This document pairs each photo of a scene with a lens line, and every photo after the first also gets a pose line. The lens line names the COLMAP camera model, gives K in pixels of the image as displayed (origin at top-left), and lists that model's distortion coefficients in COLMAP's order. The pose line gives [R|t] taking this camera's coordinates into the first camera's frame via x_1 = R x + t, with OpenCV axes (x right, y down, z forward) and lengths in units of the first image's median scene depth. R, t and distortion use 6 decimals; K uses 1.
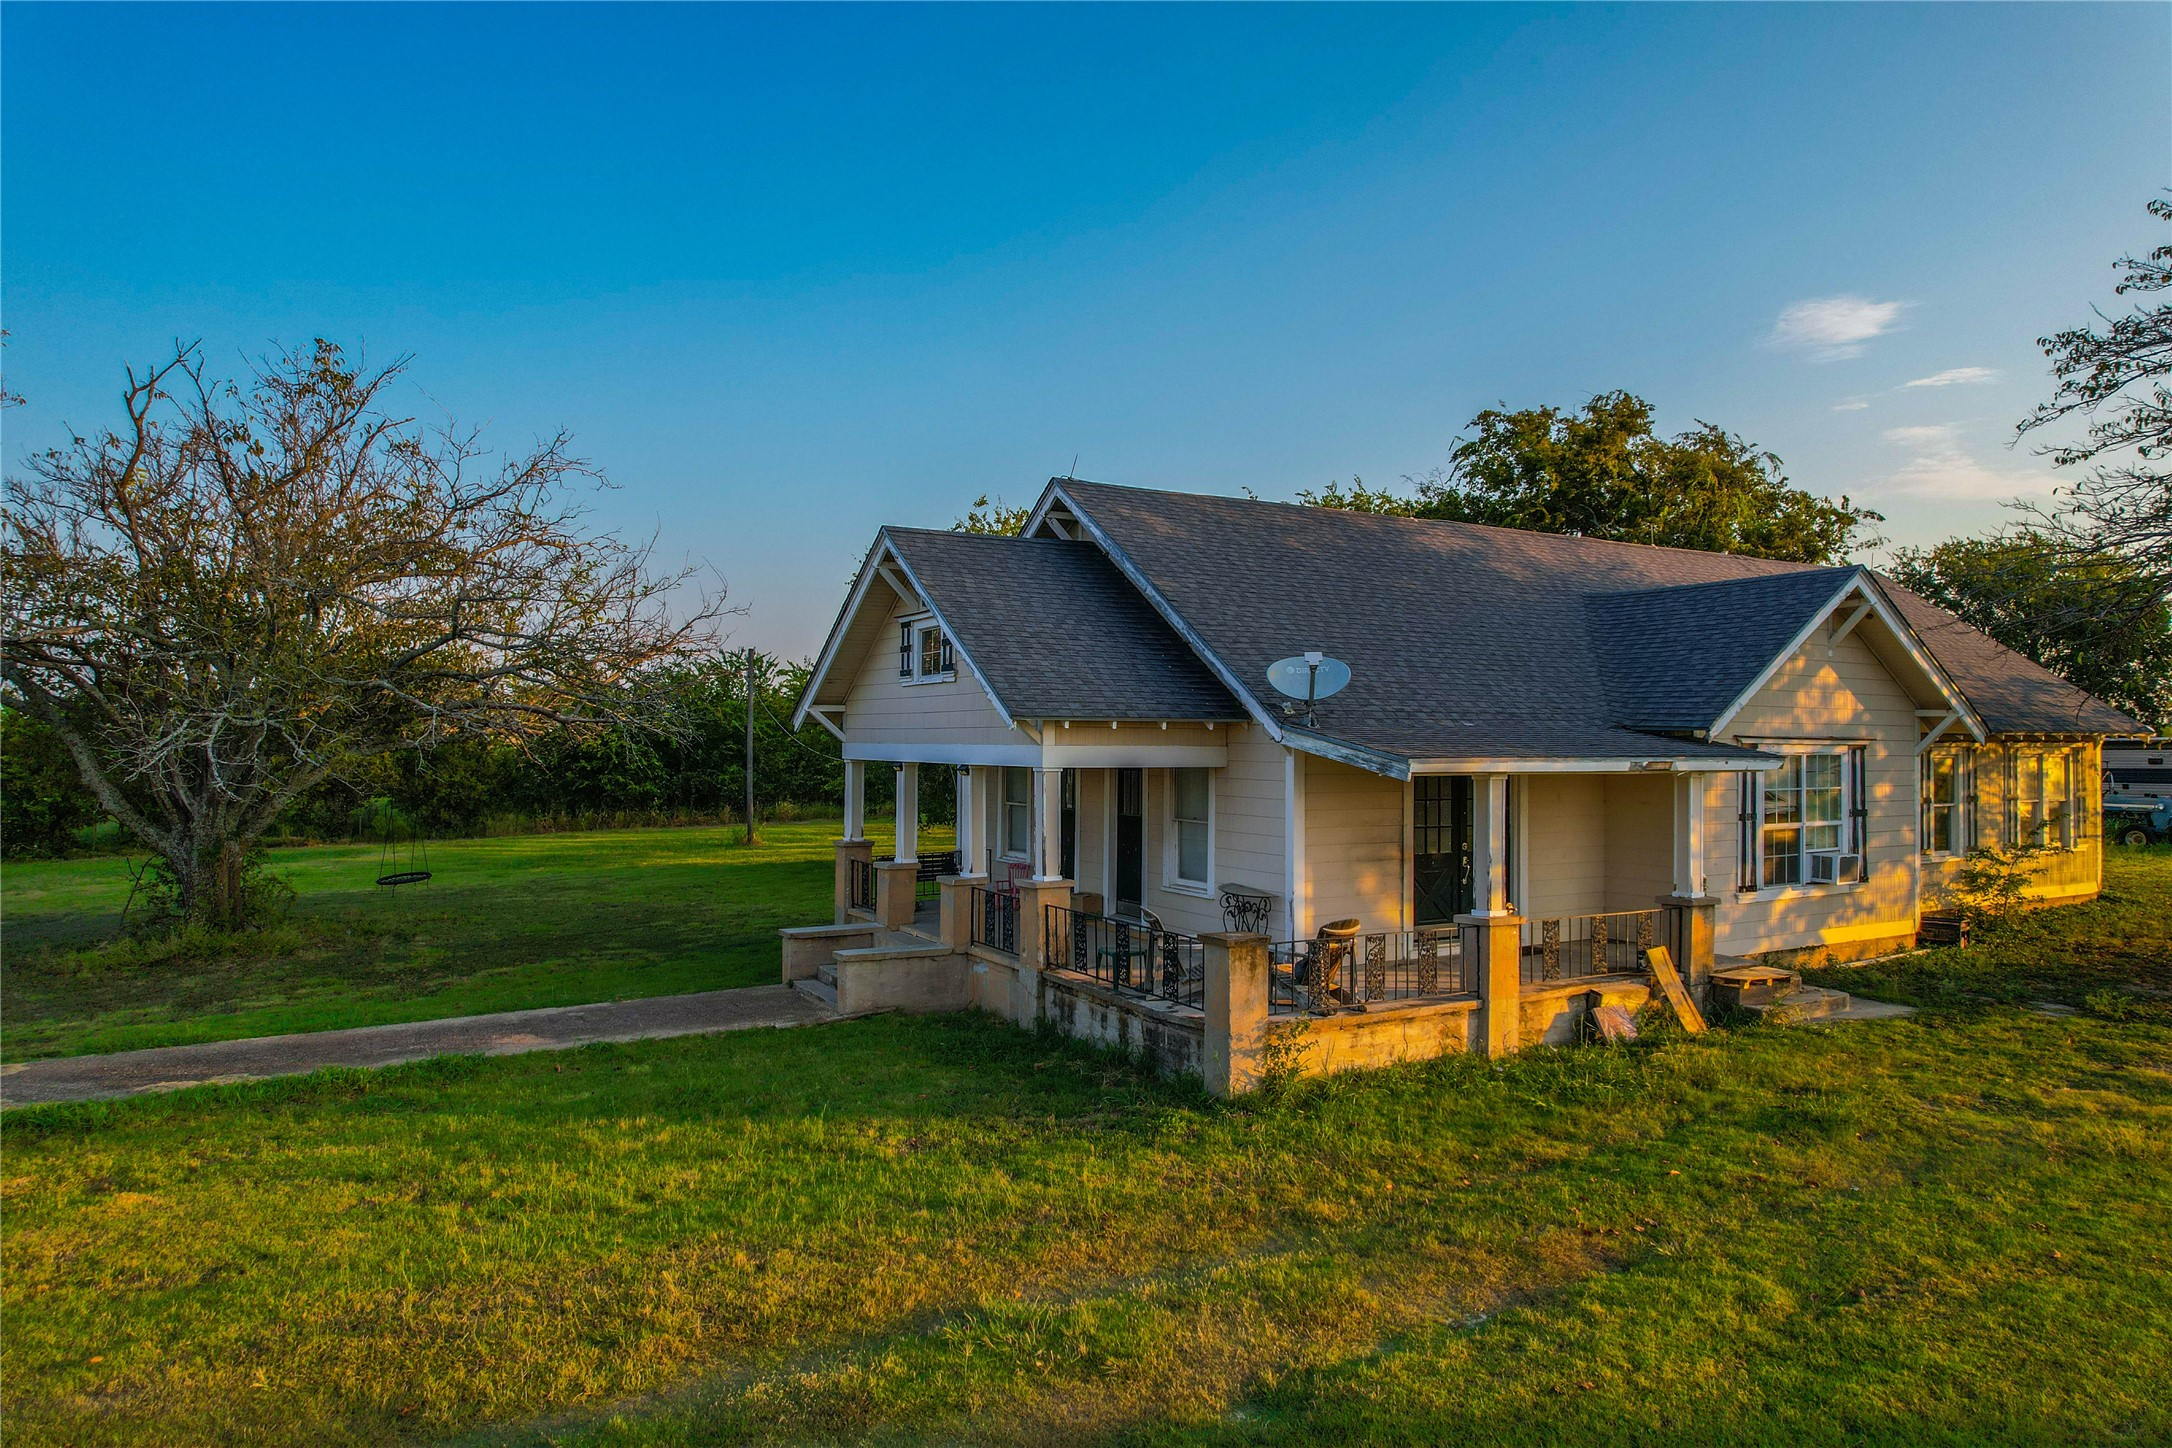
lens RADIAL K [[1391.5, 0, 1085.2], [0, 1391.5, 746.6], [0, 0, 1]] dist [-0.068682, 0.059326]
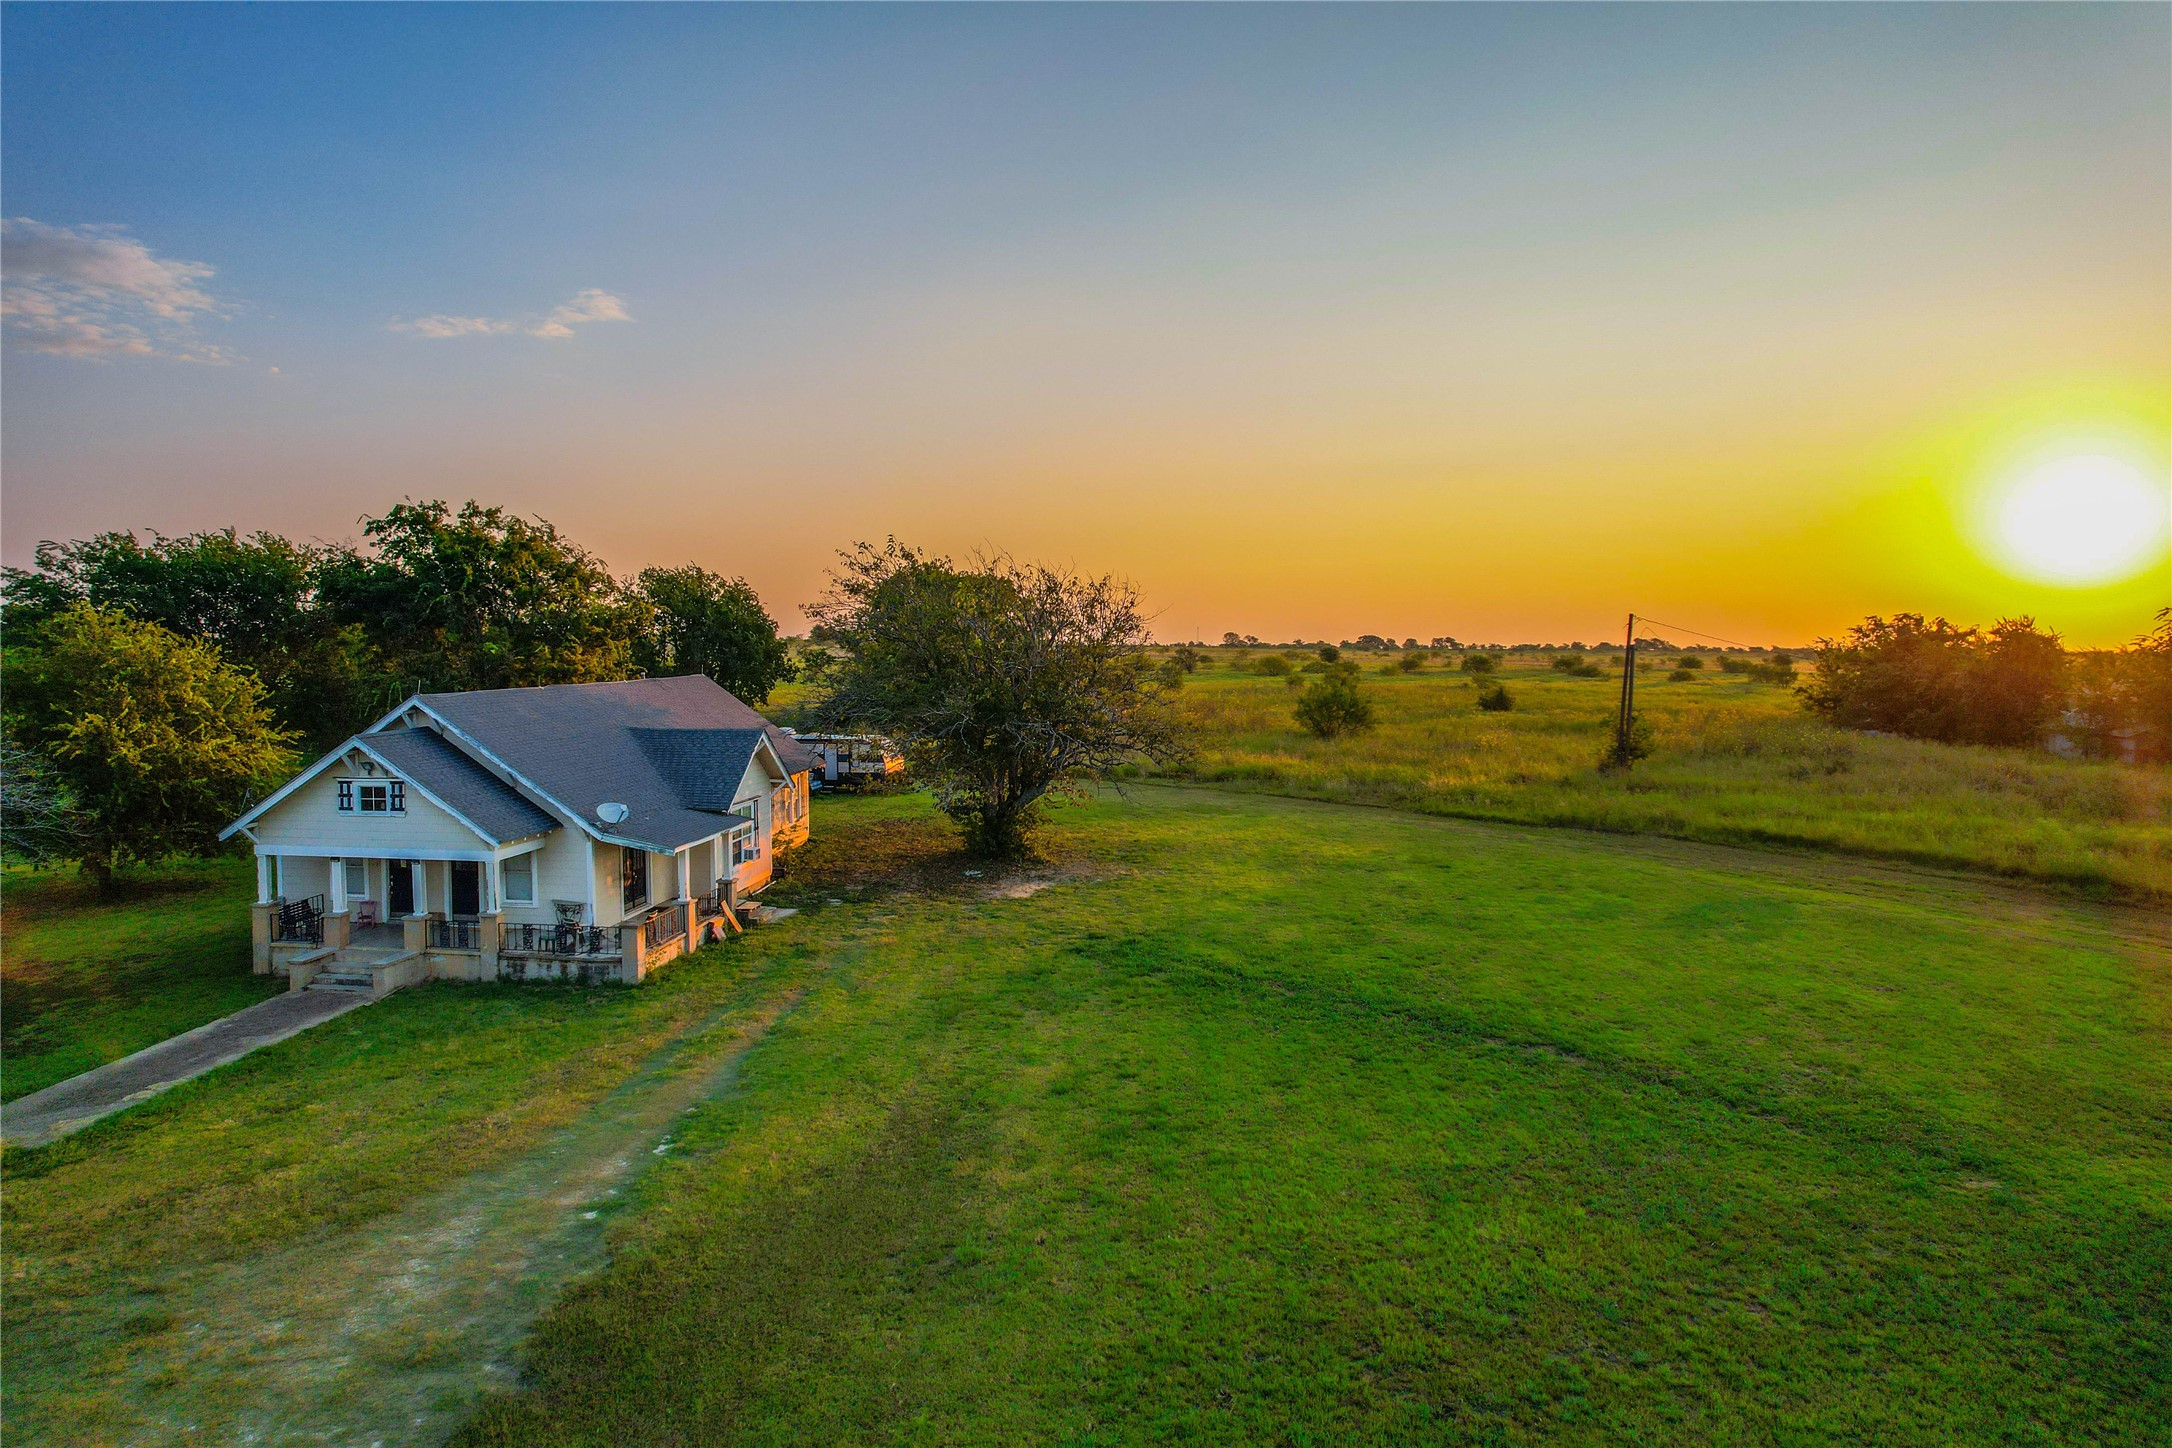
lens RADIAL K [[1391.5, 0, 1084.7], [0, 1391.5, 721.4], [0, 0, 1]] dist [-0.068682, 0.059326]
pose [[0.580068, -0.052124, 0.812899, -1.044885], [-0.002771, 0.997819, 0.065958, -0.294875], [-0.814563, -0.040513, 0.578658, -0.843030]]
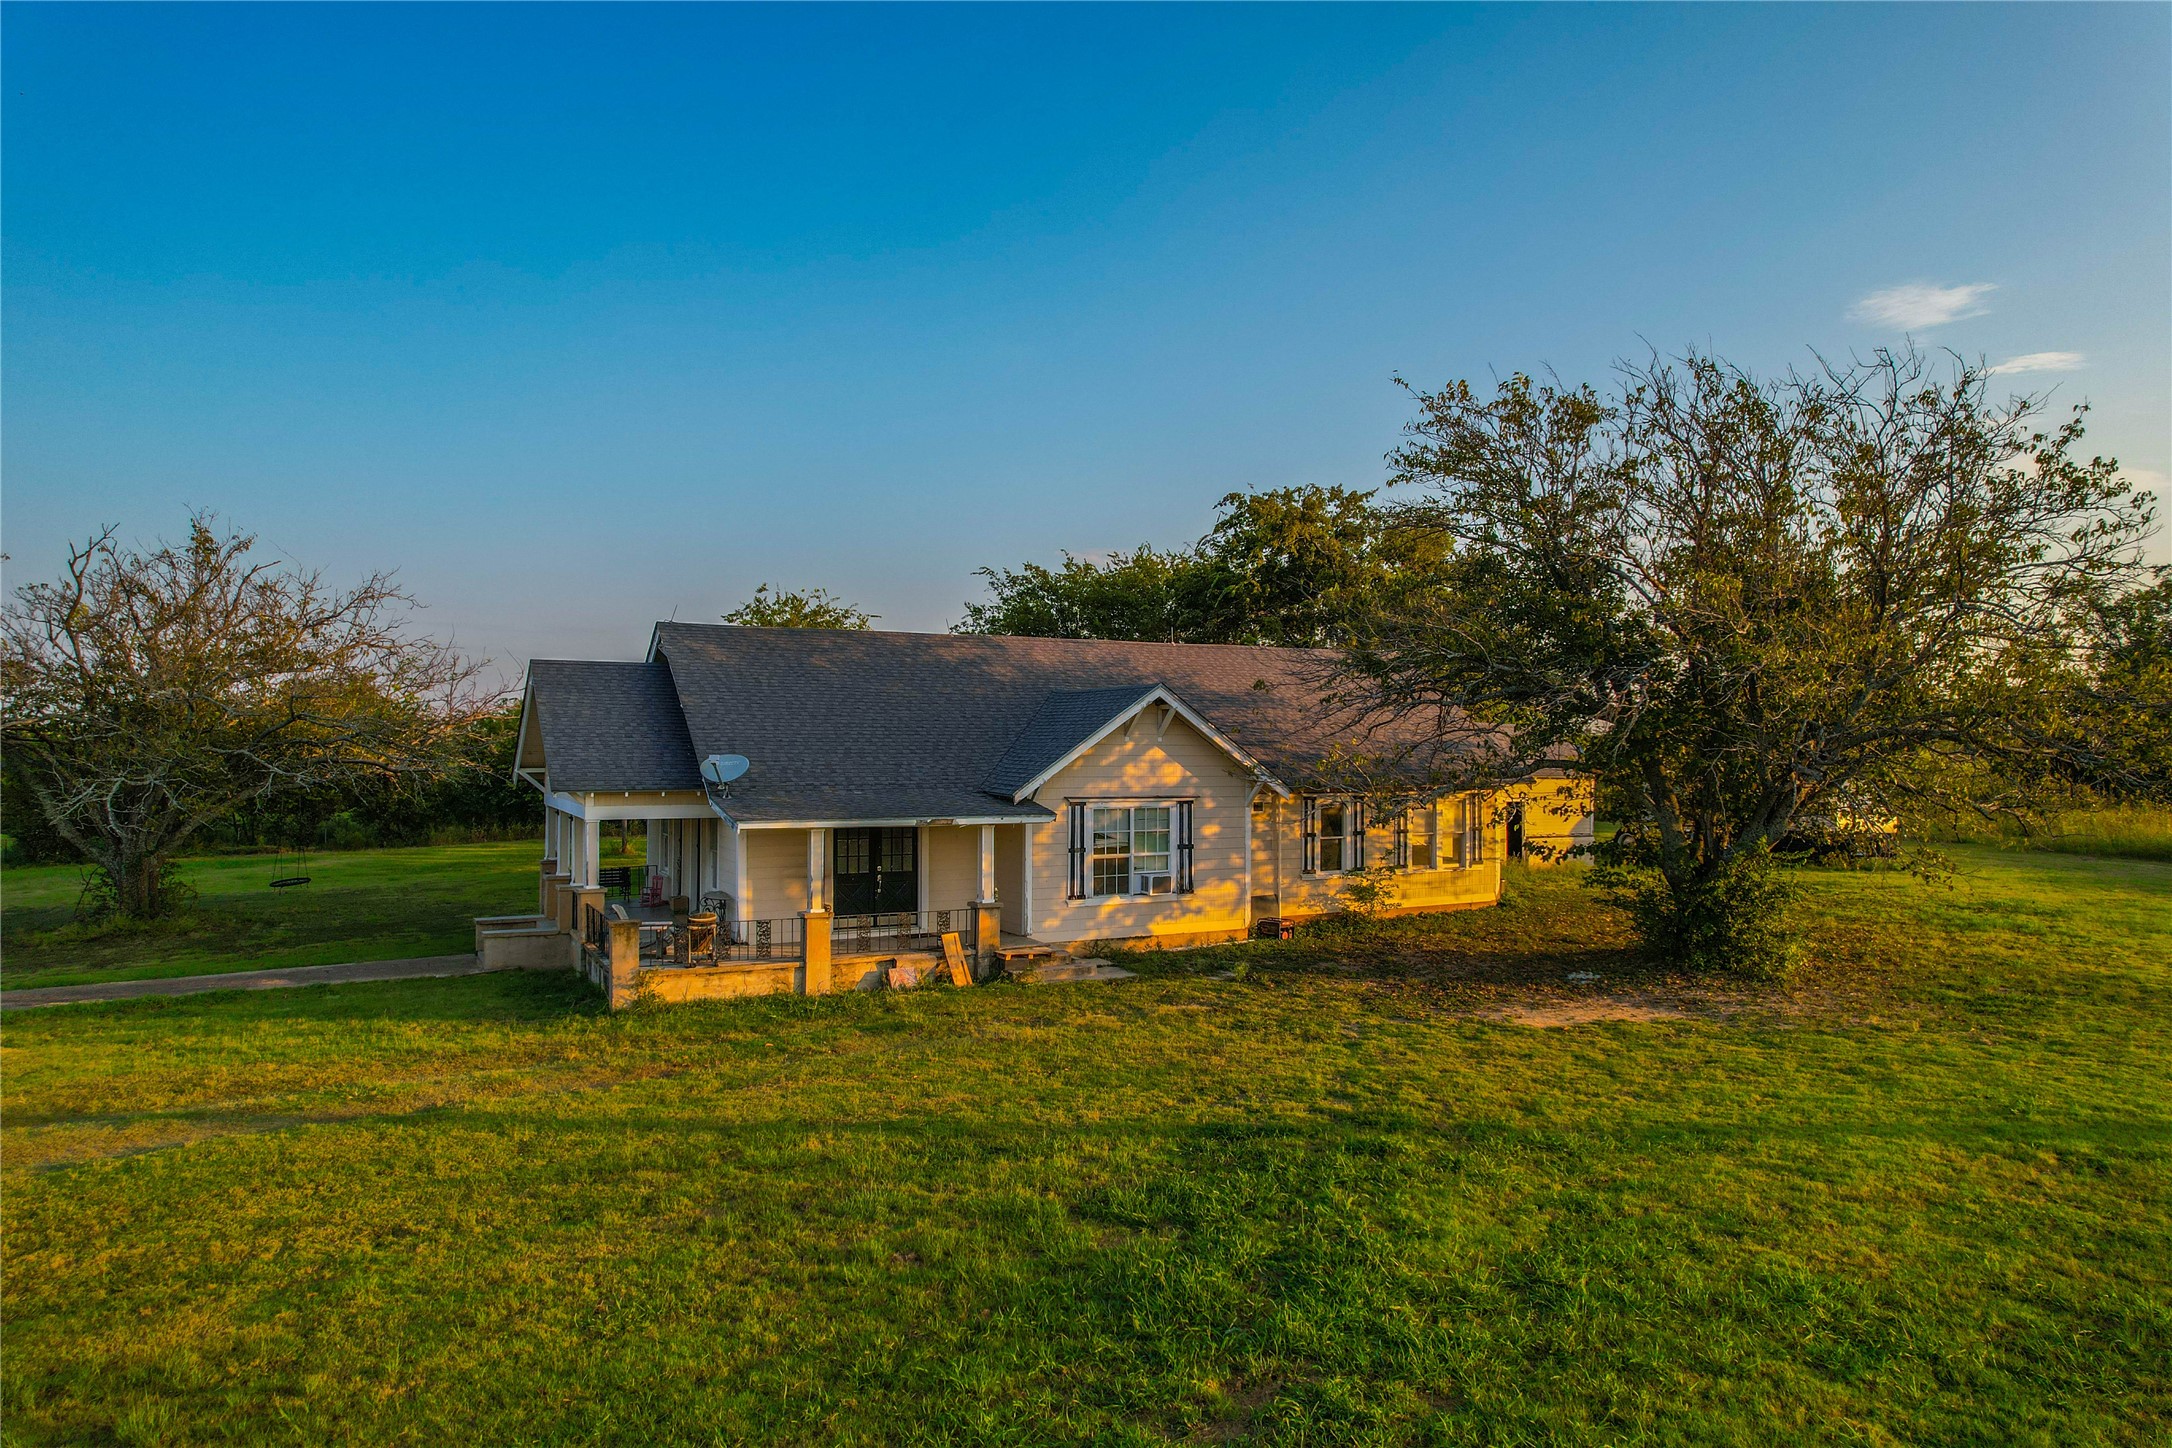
lens RADIAL K [[1391.5, 0, 1078.7], [0, 1391.5, 734.8], [0, 0, 1]] dist [-0.068682, 0.059326]
pose [[0.999287, -0.000352, -0.037754, 0.517026], [0.000008, 0.999959, -0.009101, -0.059006], [0.037756, 0.009094, 0.999246, -0.512720]]
